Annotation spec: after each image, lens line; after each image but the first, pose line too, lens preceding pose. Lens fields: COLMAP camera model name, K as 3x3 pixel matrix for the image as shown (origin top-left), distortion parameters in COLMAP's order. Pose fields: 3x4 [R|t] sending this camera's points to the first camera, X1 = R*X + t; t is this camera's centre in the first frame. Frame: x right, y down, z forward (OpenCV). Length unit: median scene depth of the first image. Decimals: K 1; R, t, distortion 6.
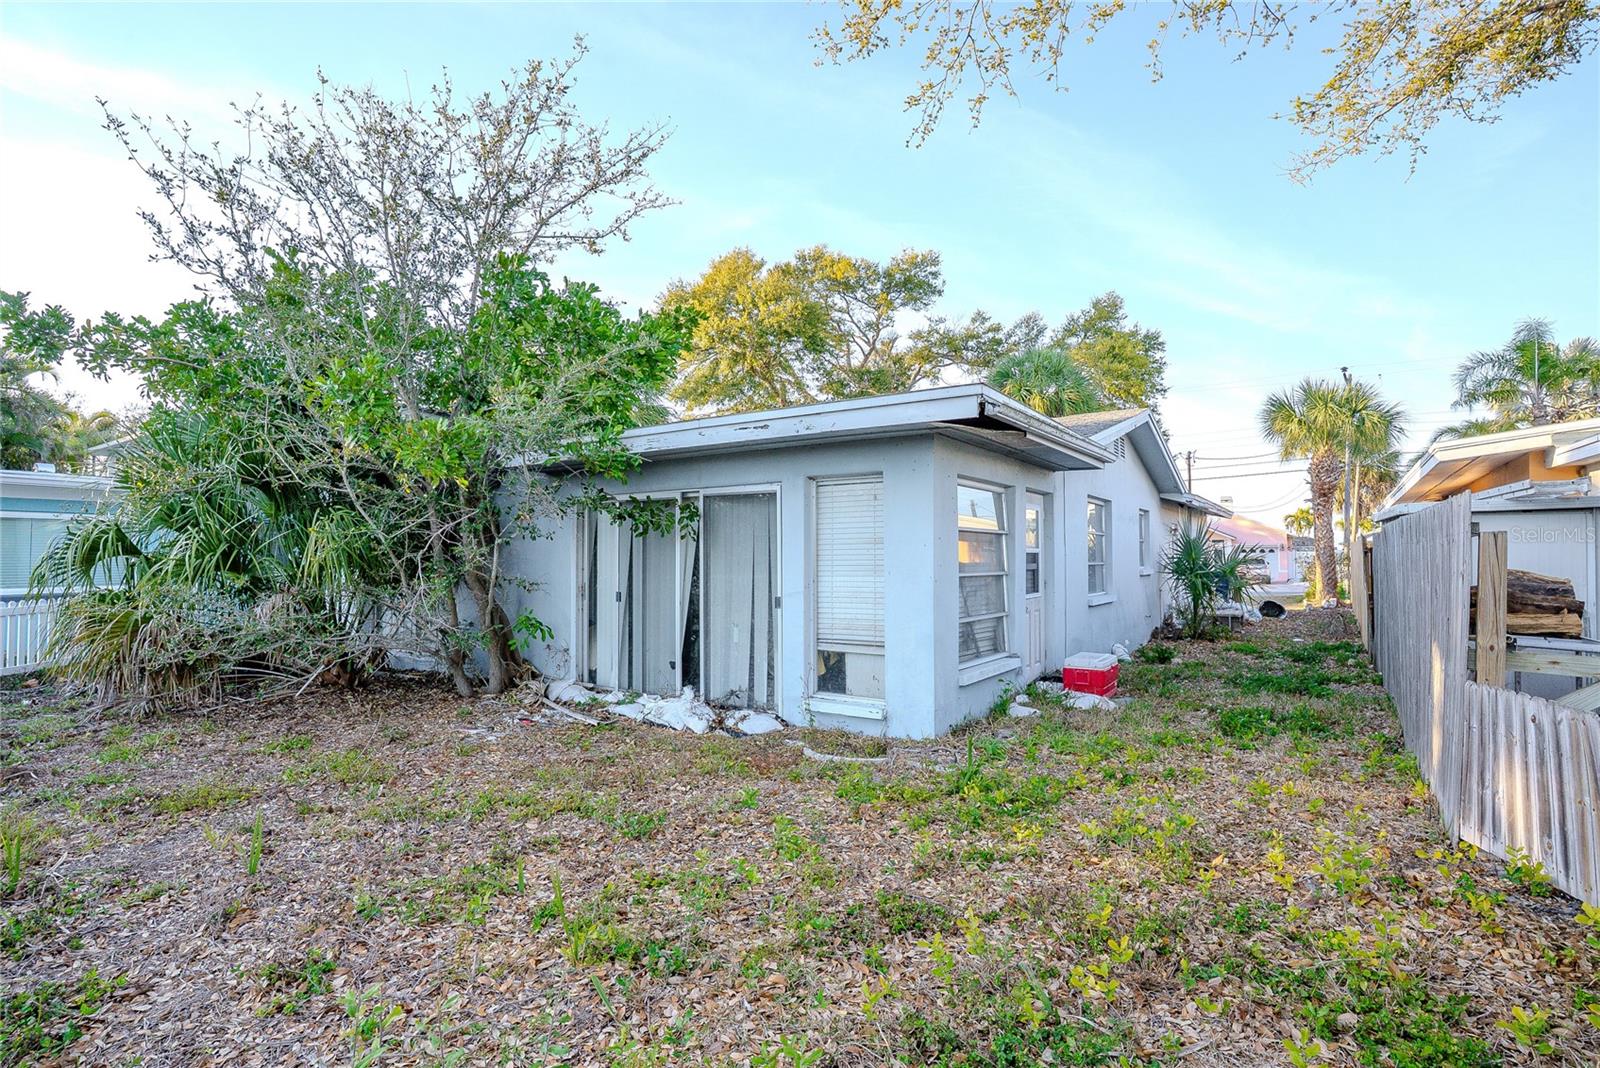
lens RADIAL K [[789.1, 0, 800.0], [0, 789.1, 534.0], [0, 0, 1]] dist [-0.084112, 0.035976]
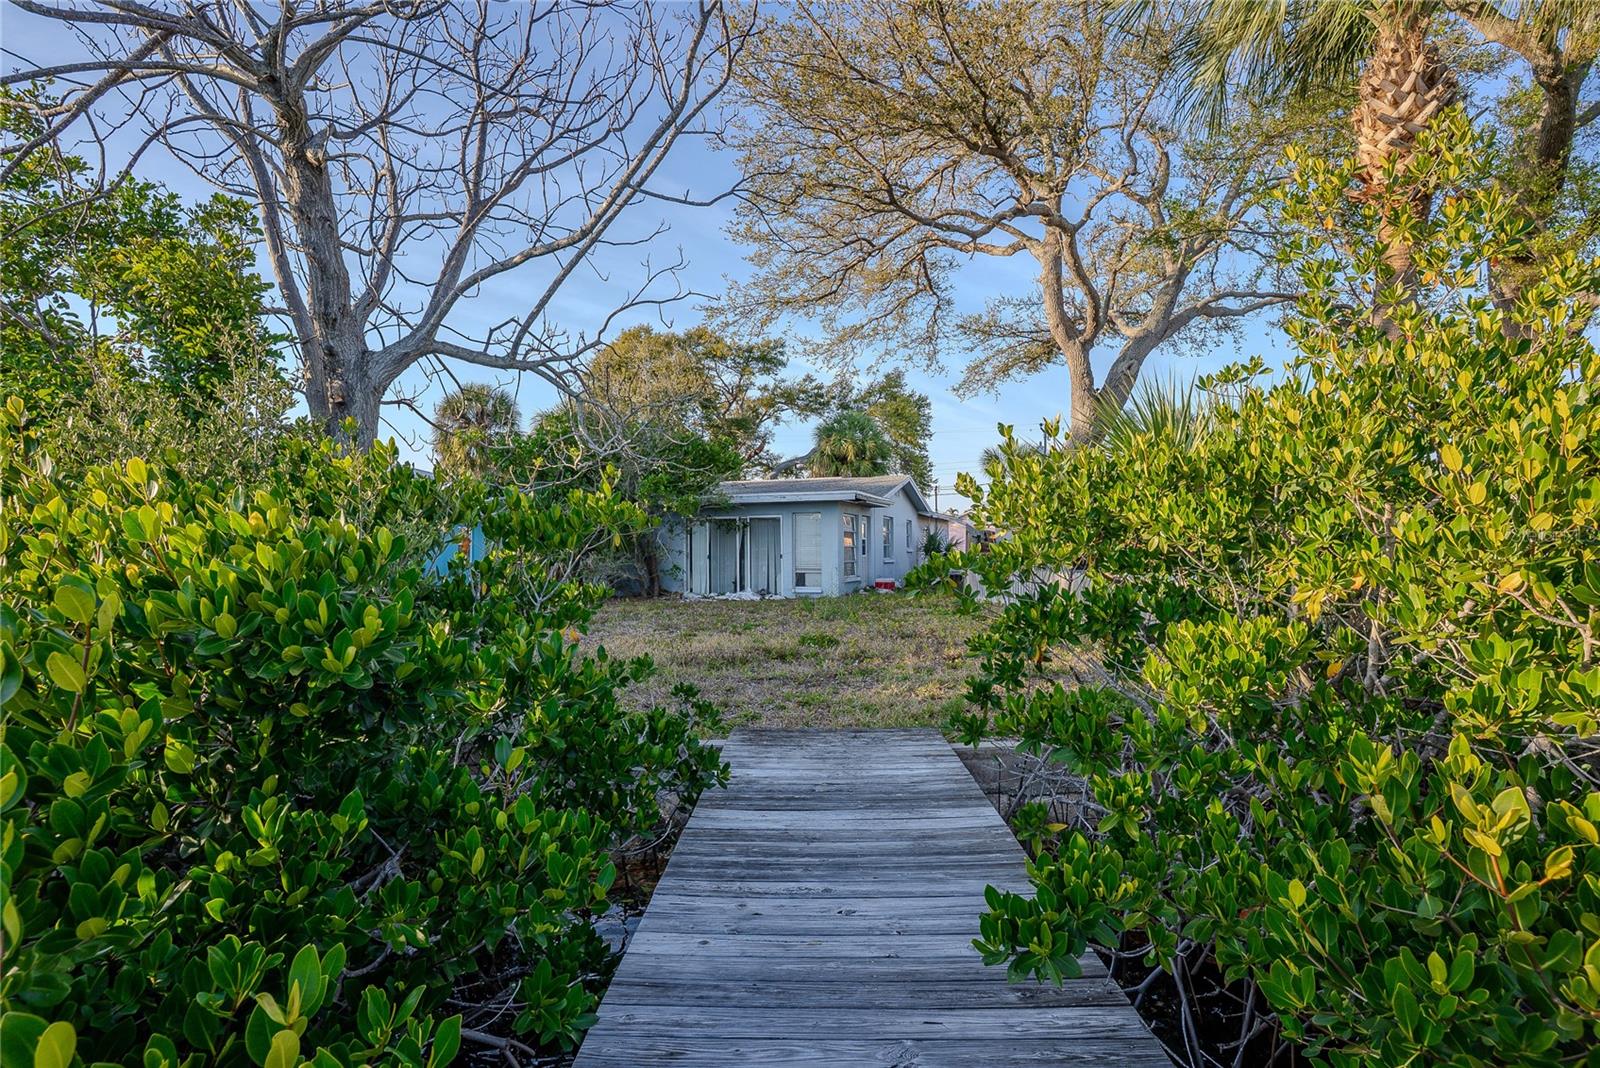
lens RADIAL K [[789.1, 0, 800.0], [0, 789.1, 534.0], [0, 0, 1]] dist [-0.084112, 0.035976]
pose [[0.967643, 0.001477, 0.252319, -0.161467], [-0.002351, 0.999992, 0.003164, -0.000276], [-0.252313, -0.003655, 0.967639, -0.420599]]
